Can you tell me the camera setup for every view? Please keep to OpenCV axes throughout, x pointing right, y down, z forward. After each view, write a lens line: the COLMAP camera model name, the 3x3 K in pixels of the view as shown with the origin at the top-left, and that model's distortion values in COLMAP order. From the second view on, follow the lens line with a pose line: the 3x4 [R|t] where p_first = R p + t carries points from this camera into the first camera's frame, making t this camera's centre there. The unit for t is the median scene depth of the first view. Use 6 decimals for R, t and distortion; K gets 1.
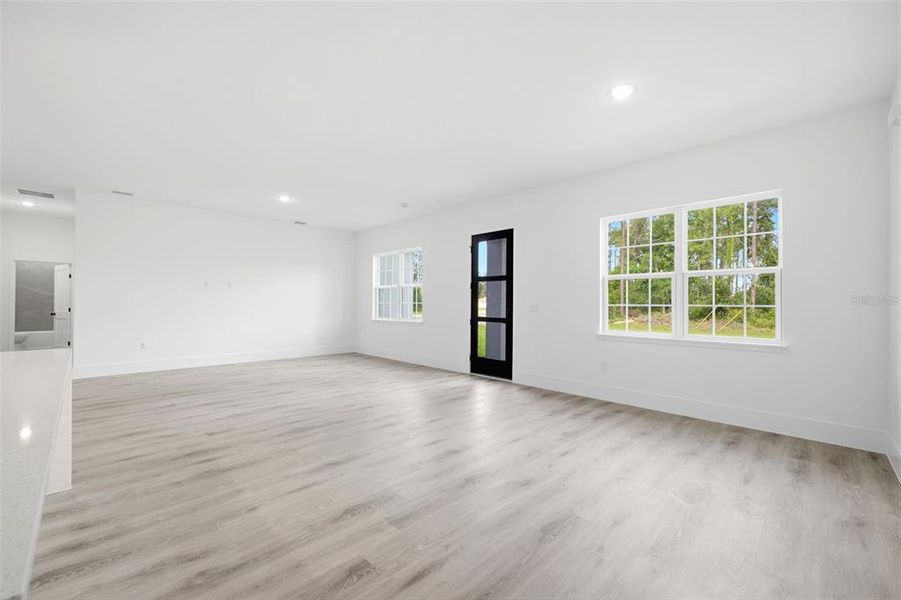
lens RADIAL K [[364.9, 0, 450.5], [0, 364.9, 300.0], [0, 0, 1]] dist [-0.001876, -0.000123]
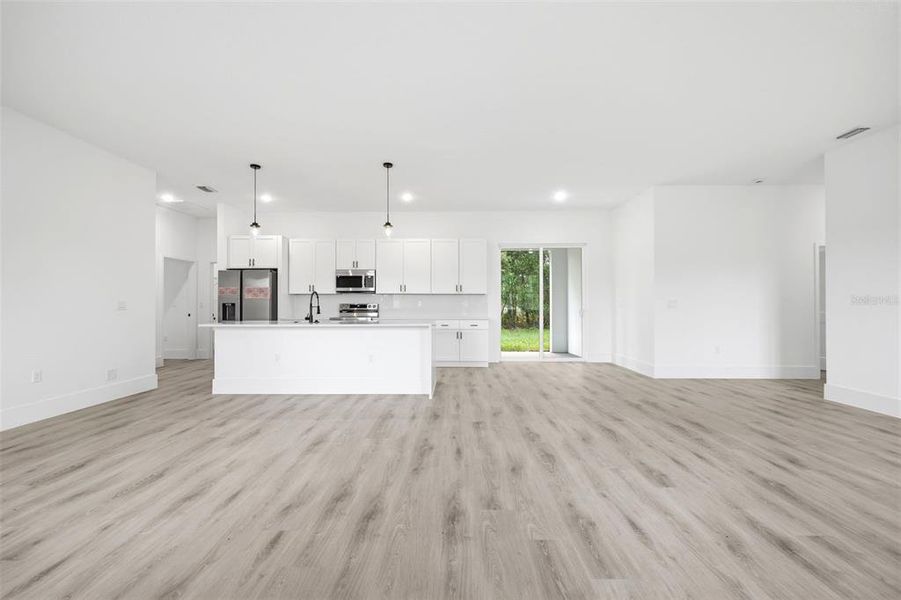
lens RADIAL K [[364.9, 0, 450.5], [0, 364.9, 300.0], [0, 0, 1]] dist [-0.001876, -0.000123]
pose [[-0.702624, -0.006065, -0.711535, 0.154709], [-0.002958, 0.999980, -0.005602, 0.019380], [0.711555, -0.001832, -0.702628, 1.740523]]
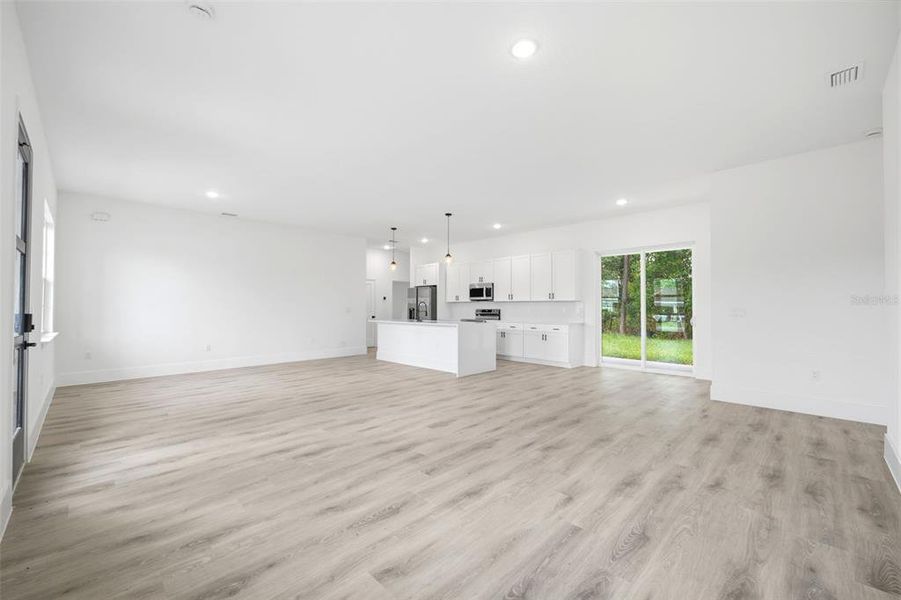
lens RADIAL K [[364.9, 0, 450.5], [0, 364.9, 300.0], [0, 0, 1]] dist [-0.001876, -0.000123]
pose [[-0.999834, -0.000624, -0.018224, -0.693395], [-0.000351, 0.999888, -0.014984, 0.001963], [0.018231, -0.014975, -0.999722, 2.671878]]
